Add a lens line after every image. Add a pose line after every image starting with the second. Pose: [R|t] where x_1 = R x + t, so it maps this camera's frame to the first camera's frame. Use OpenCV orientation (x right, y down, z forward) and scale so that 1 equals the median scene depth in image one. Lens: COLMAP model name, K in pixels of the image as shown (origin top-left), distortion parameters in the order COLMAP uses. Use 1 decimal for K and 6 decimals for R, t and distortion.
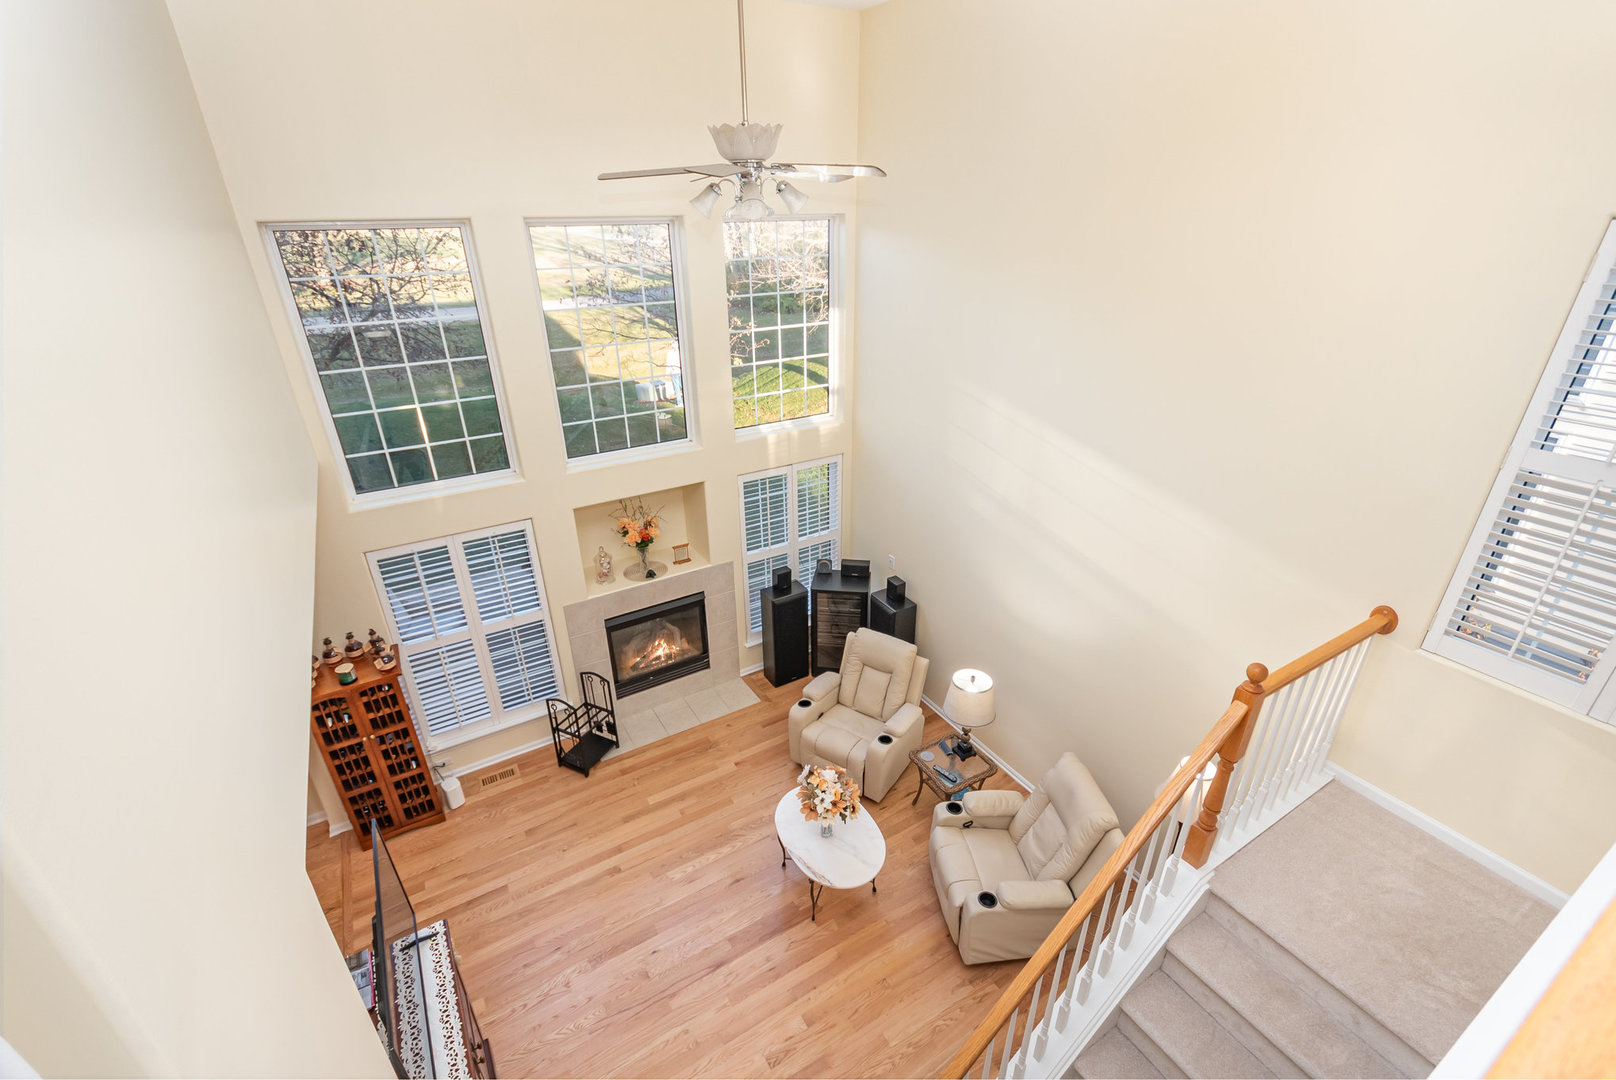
lens RADIAL K [[714.4, 0, 811.7], [0, 714.4, 559.9], [0, 0, 1]] dist [0.009549, -0.000102]
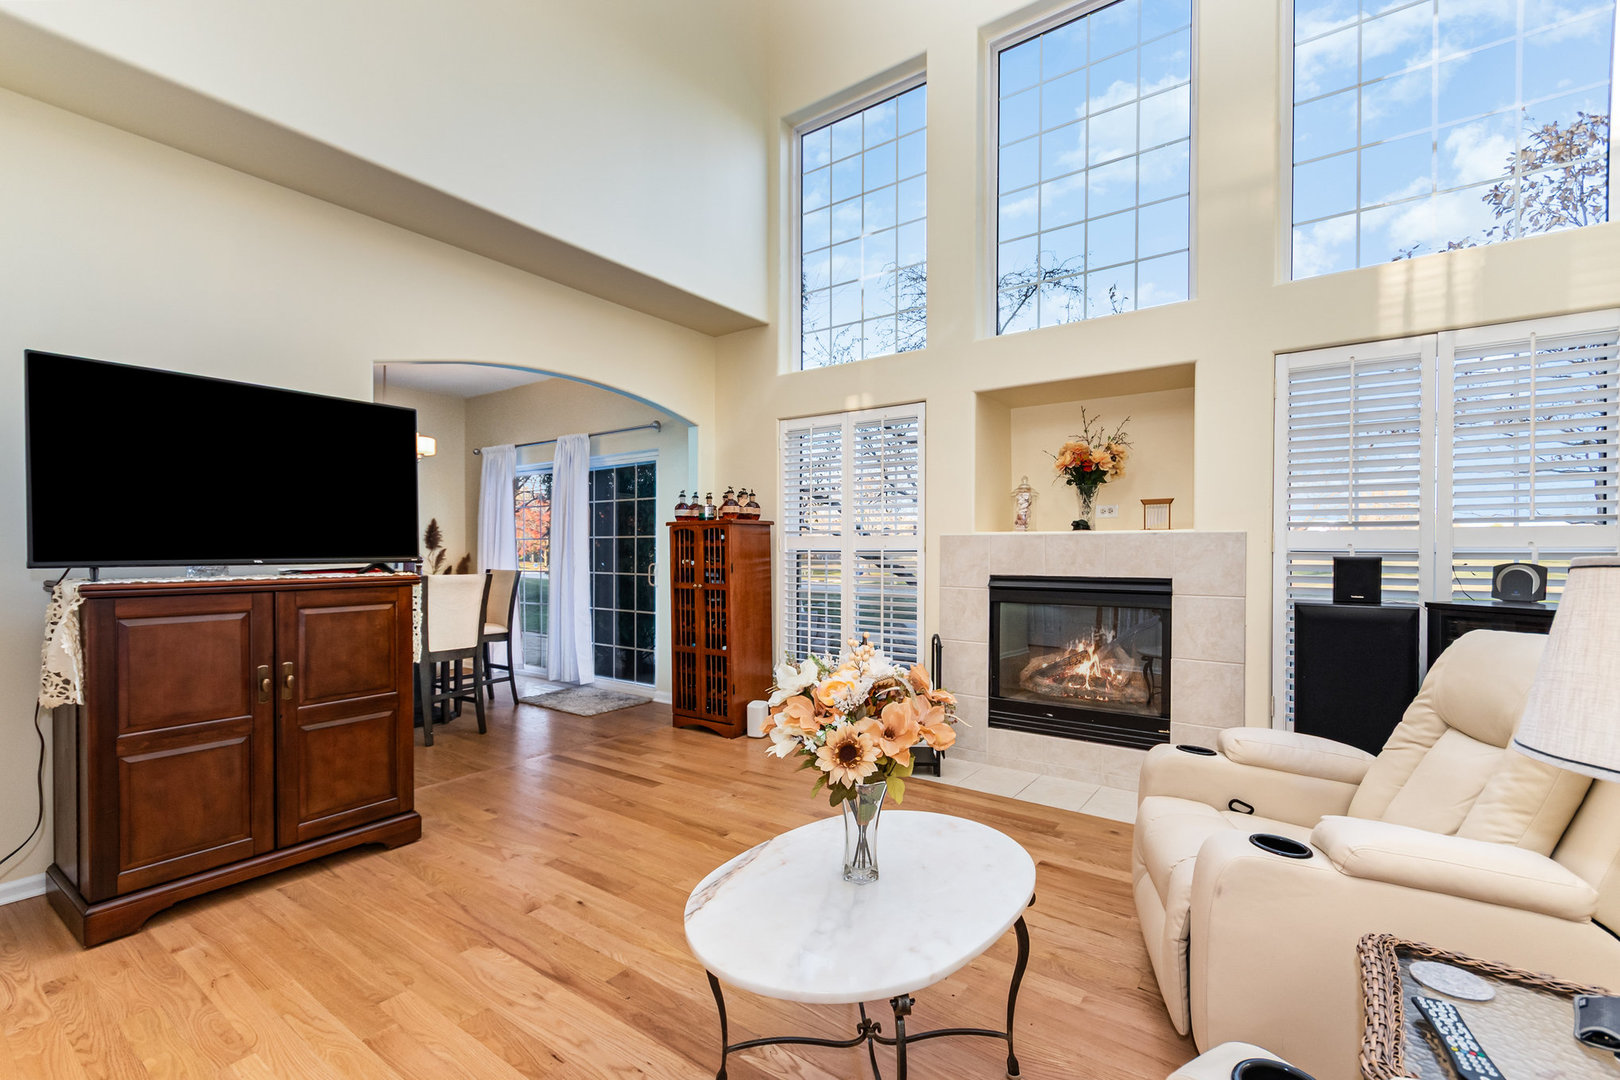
lens RADIAL K [[716.2, 0, 813.7], [0, 716.2, 559.9], [0, 0, 1]] dist [0.009549, -0.000102]
pose [[0.389139, 0.017830, -0.921006, 0.289225], [-0.423882, 0.891140, -0.161845, 0.281347], [0.817860, 0.453378, 0.354335, 0.710957]]
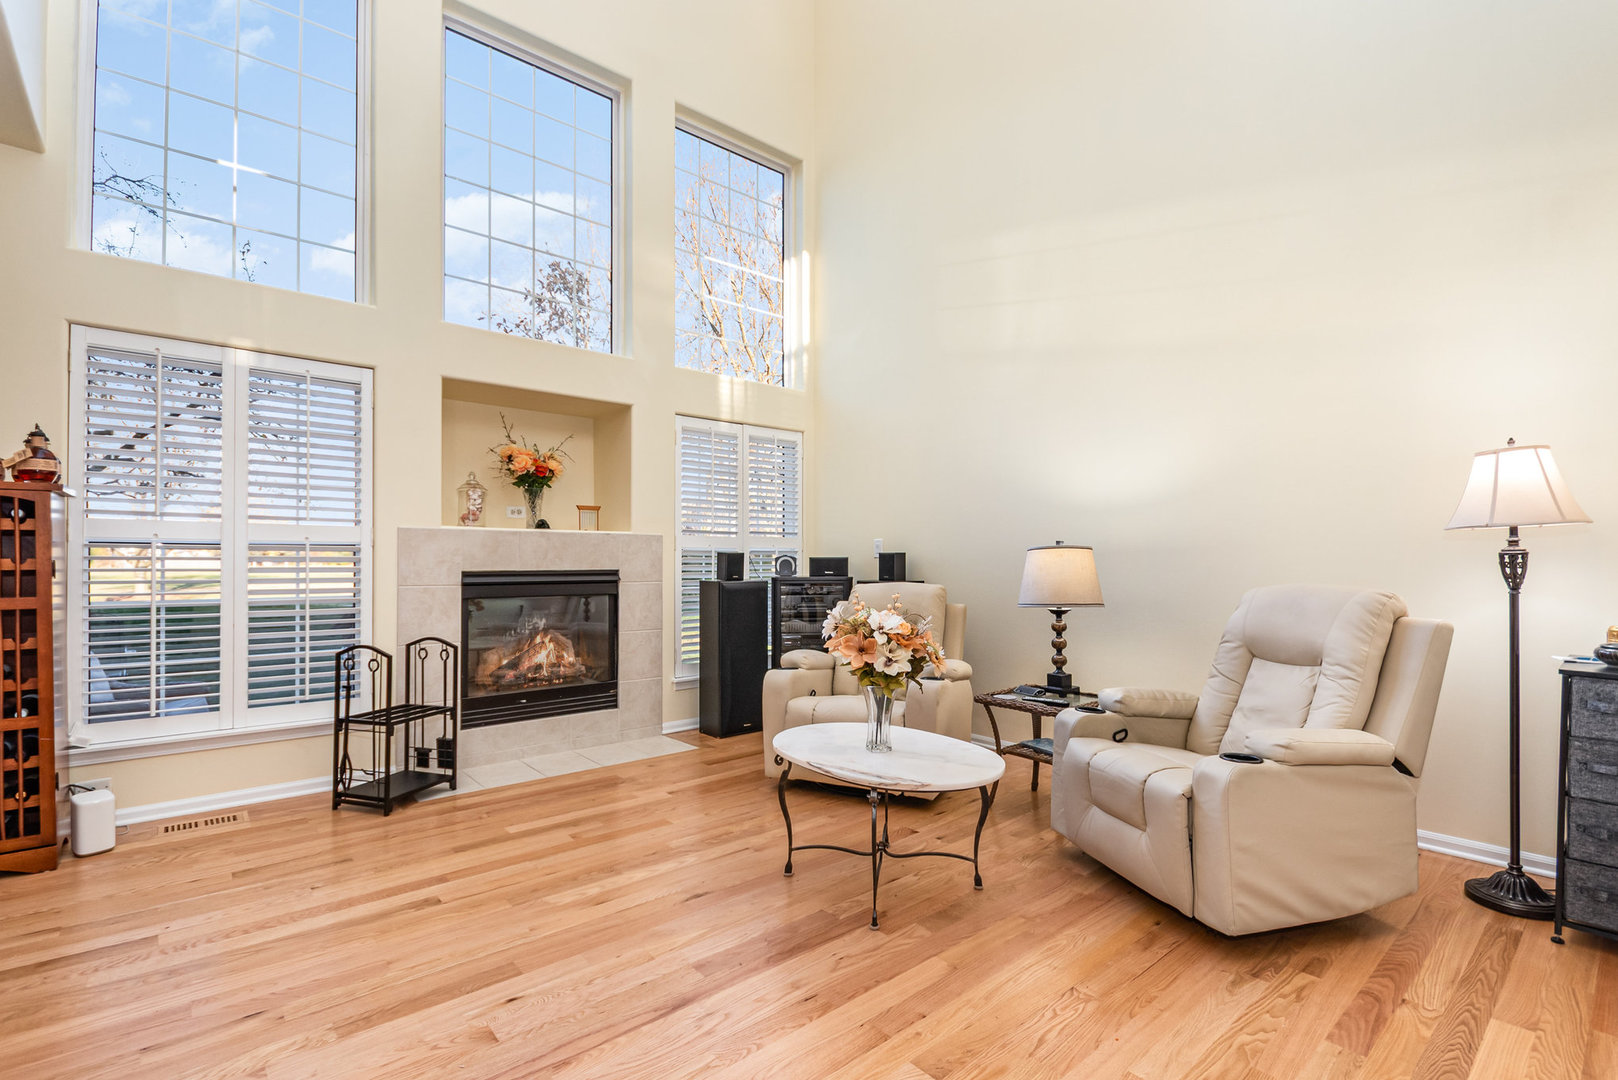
lens RADIAL K [[746.6, 0, 807.8], [0, 746.6, 558.7], [0, 0, 1]] dist [0.017363, -0.015261]
pose [[0.987043, 0.006608, 0.160322, -0.106110], [0.067880, 0.888147, -0.454519, 0.450821], [-0.145393, 0.459512, 0.876190, 0.417926]]
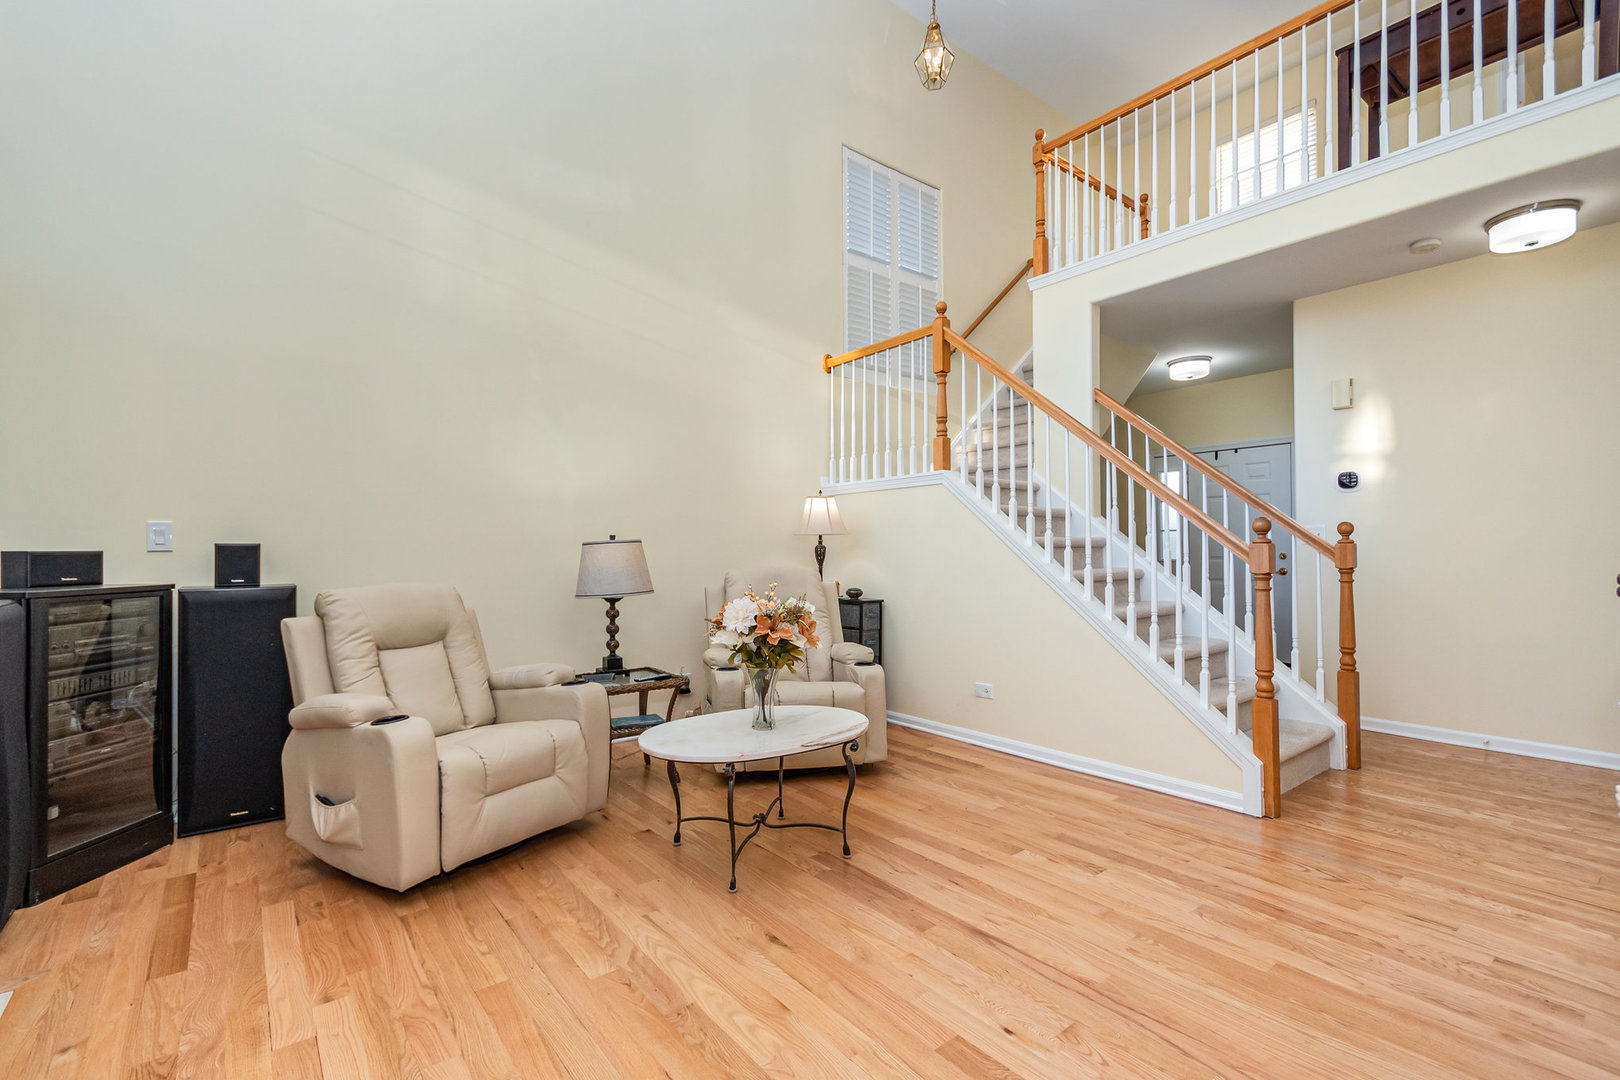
lens RADIAL K [[725.4, 0, 835.1], [0, 725.4, 550.9], [0, 0, 1]] dist [0.002095, 0.000107]
pose [[-0.152842, 0.009392, 0.988206, -0.492039], [0.453915, 0.888903, 0.061757, 0.224384], [-0.877839, 0.458000, -0.140125, 0.866615]]
